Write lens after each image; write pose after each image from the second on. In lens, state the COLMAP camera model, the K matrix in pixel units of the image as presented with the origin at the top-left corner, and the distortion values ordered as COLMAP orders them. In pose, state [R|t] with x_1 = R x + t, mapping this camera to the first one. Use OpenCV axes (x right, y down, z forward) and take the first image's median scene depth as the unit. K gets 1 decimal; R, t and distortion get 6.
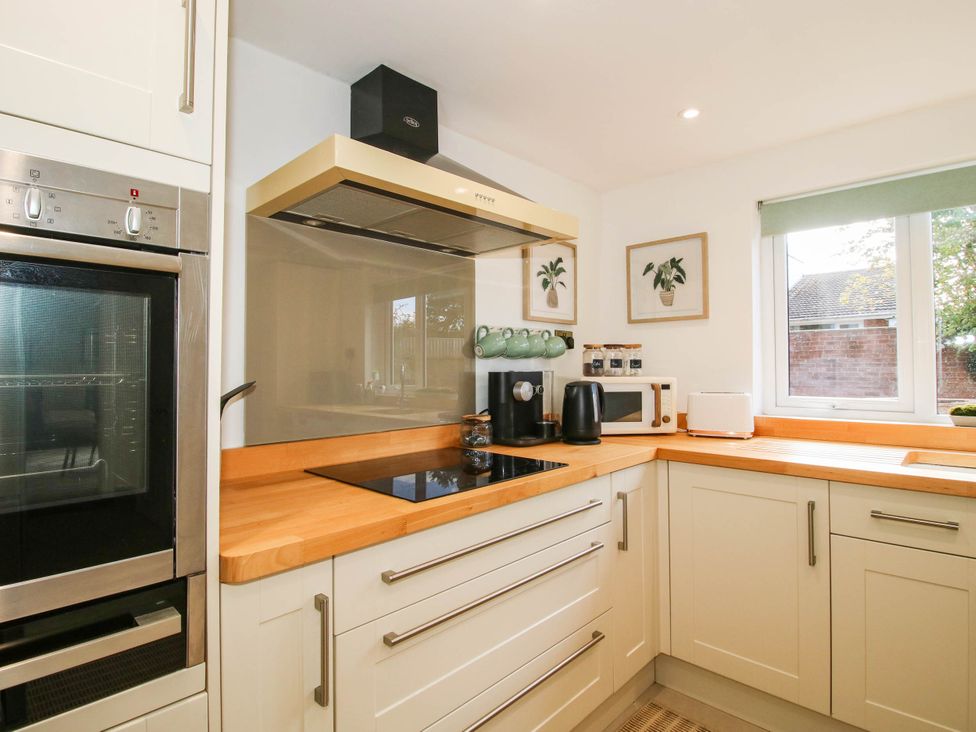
lens RADIAL K [[506.8, 0, 481.9], [0, 506.8, 355.7], [0, 0, 1]] dist [0.000846, -0.012775]
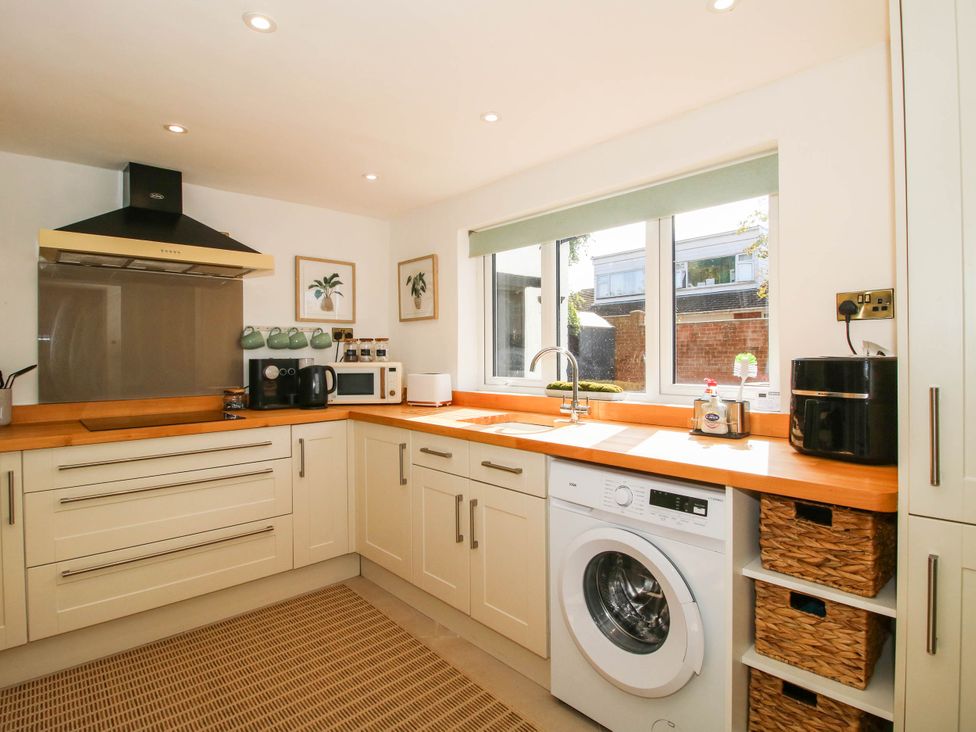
lens RADIAL K [[506.8, 0, 481.9], [0, 506.8, 355.7], [0, 0, 1]] dist [0.000846, -0.012775]
pose [[0.998270, -0.002243, -0.058747, 0.650078], [0.003661, 0.999704, 0.024041, -0.007549], [0.058676, -0.024214, 0.997983, -0.335886]]
